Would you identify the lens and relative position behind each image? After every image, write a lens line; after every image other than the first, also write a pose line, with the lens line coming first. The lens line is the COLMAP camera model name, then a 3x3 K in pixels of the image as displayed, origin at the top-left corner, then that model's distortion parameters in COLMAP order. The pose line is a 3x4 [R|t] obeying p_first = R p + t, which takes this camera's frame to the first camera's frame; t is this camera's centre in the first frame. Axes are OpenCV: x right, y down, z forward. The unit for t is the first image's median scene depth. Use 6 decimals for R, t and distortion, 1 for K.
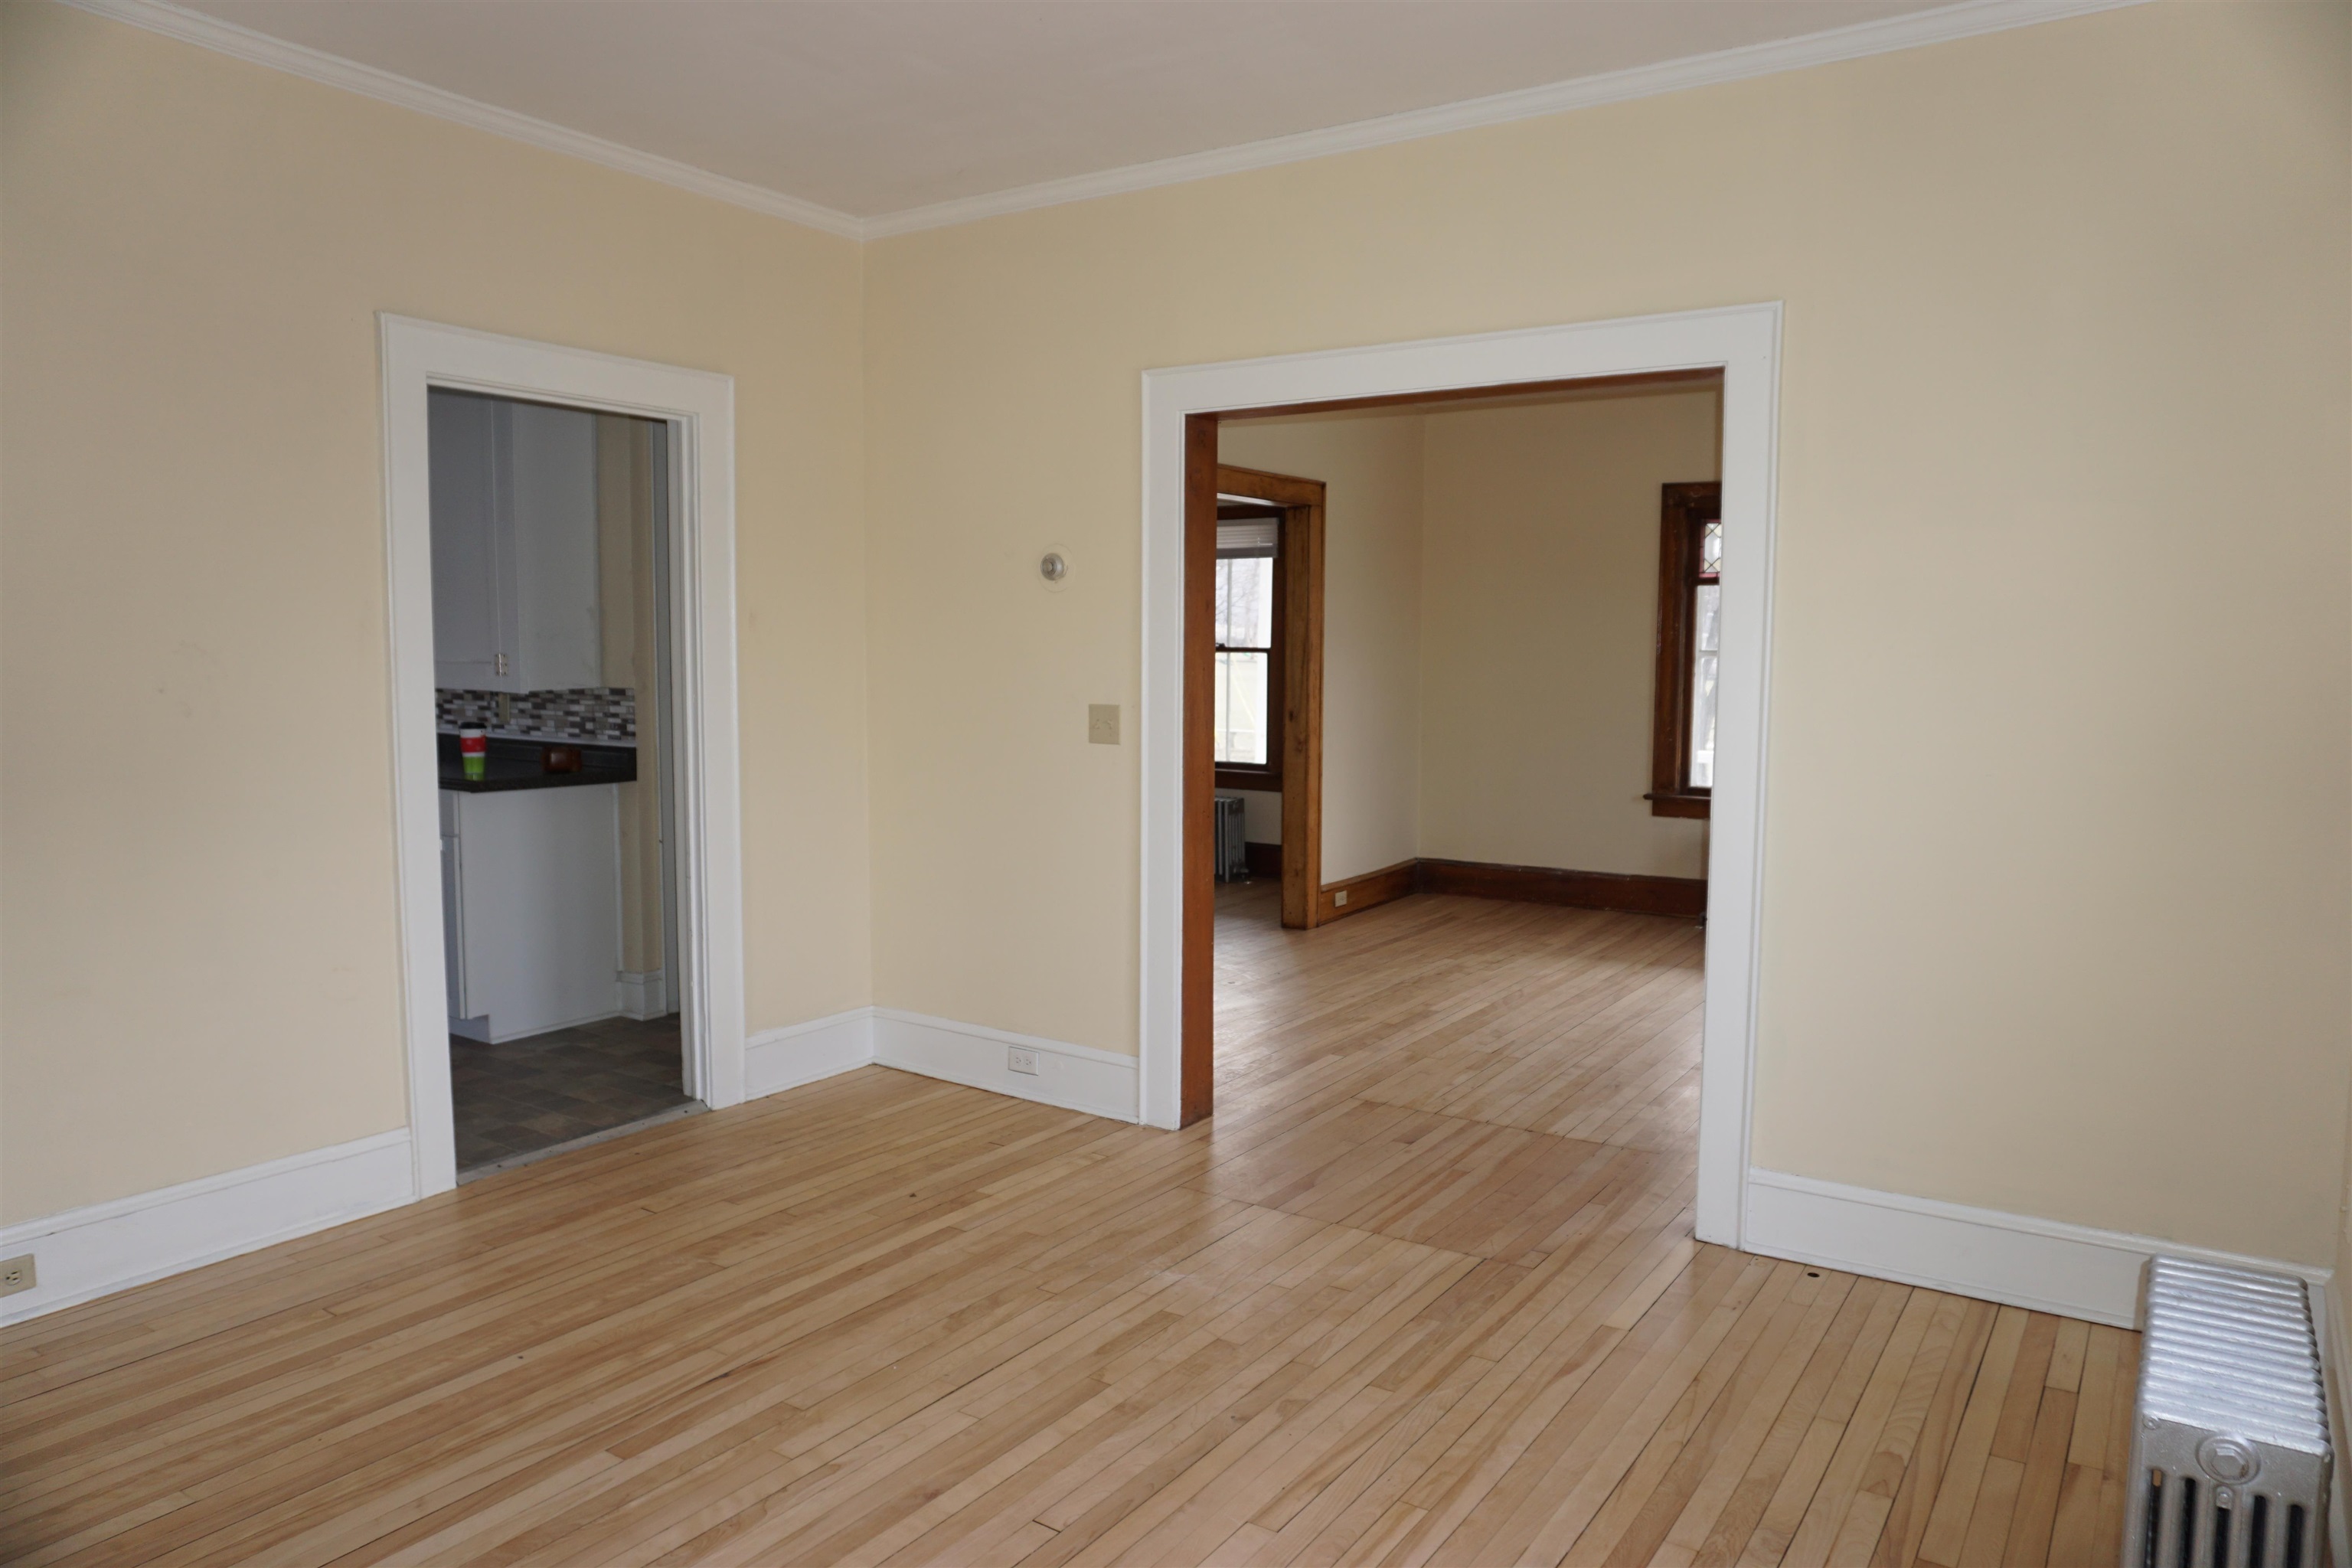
lens RADIAL K [[1563.0, 0, 1176.0], [0, 1563.0, 784.0], [0, 0, 1]] dist [-0.040001, 0.001274]
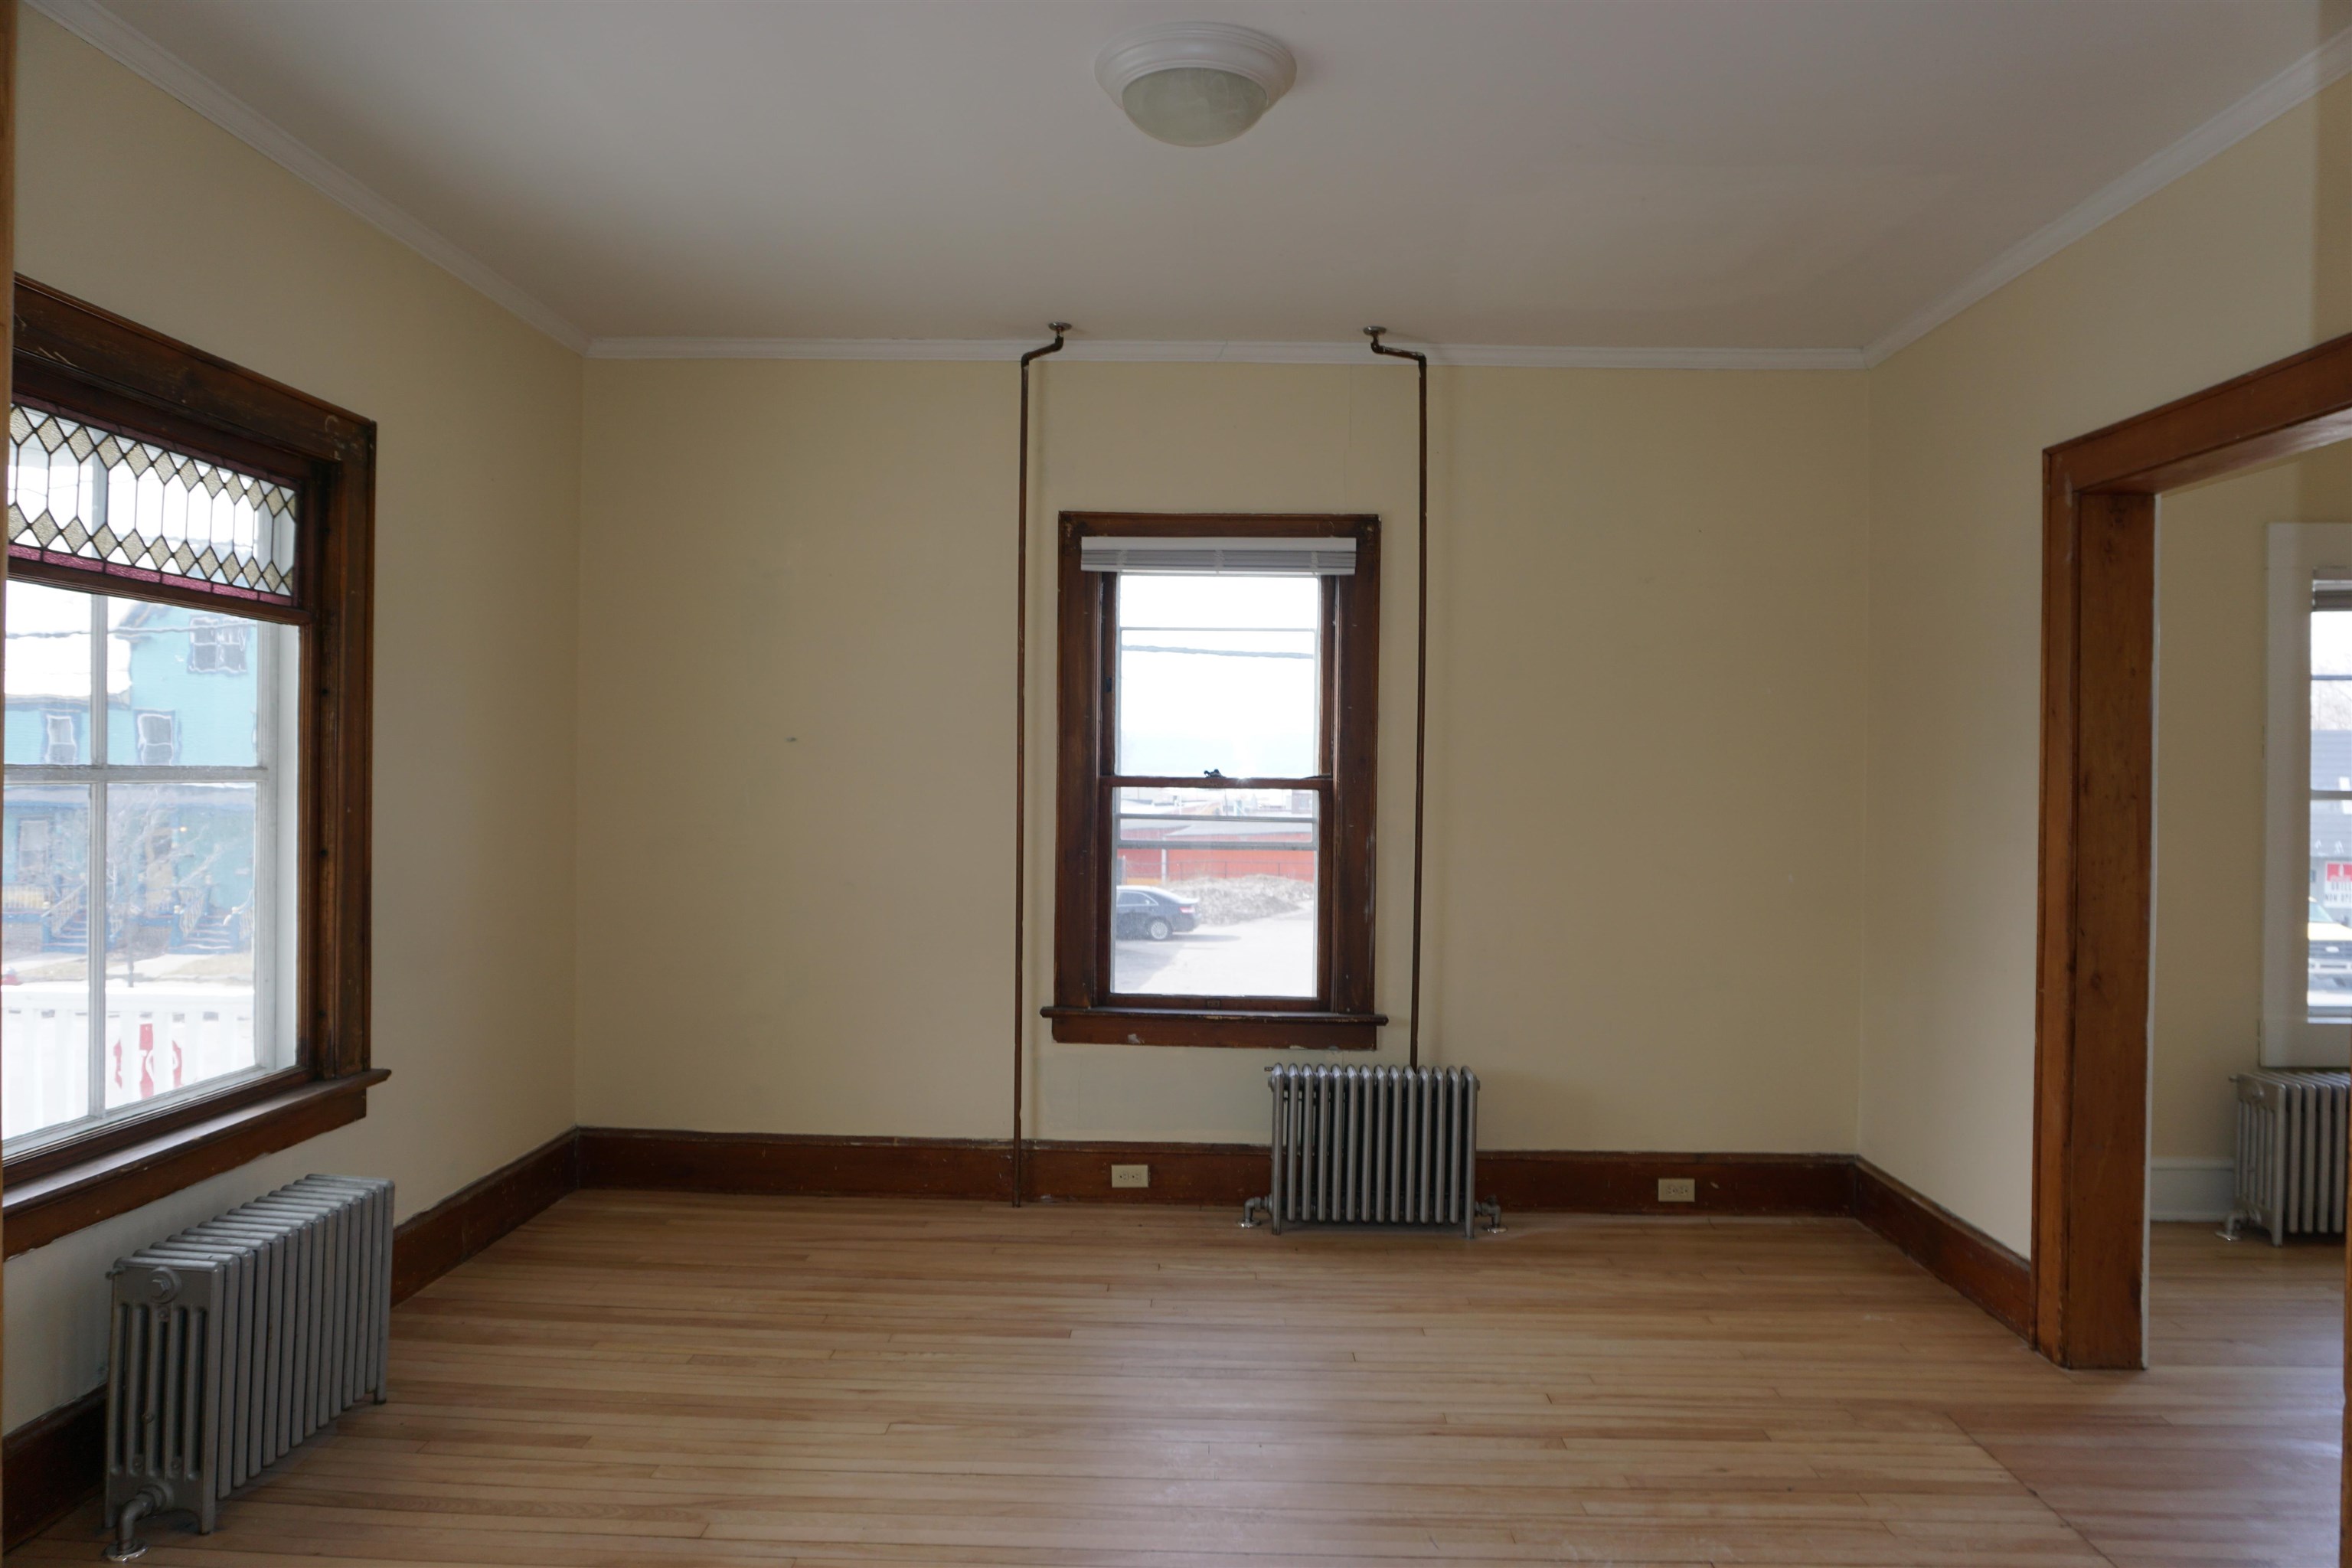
lens RADIAL K [[1563.0, 0, 1176.0], [0, 1563.0, 784.0], [0, 0, 1]] dist [-0.040001, 0.001274]
pose [[-0.518968, -0.014421, 0.854672, -0.164110], [0.061607, 0.996626, 0.054225, -0.164194], [-0.852571, 0.080795, -0.516329, 1.913554]]
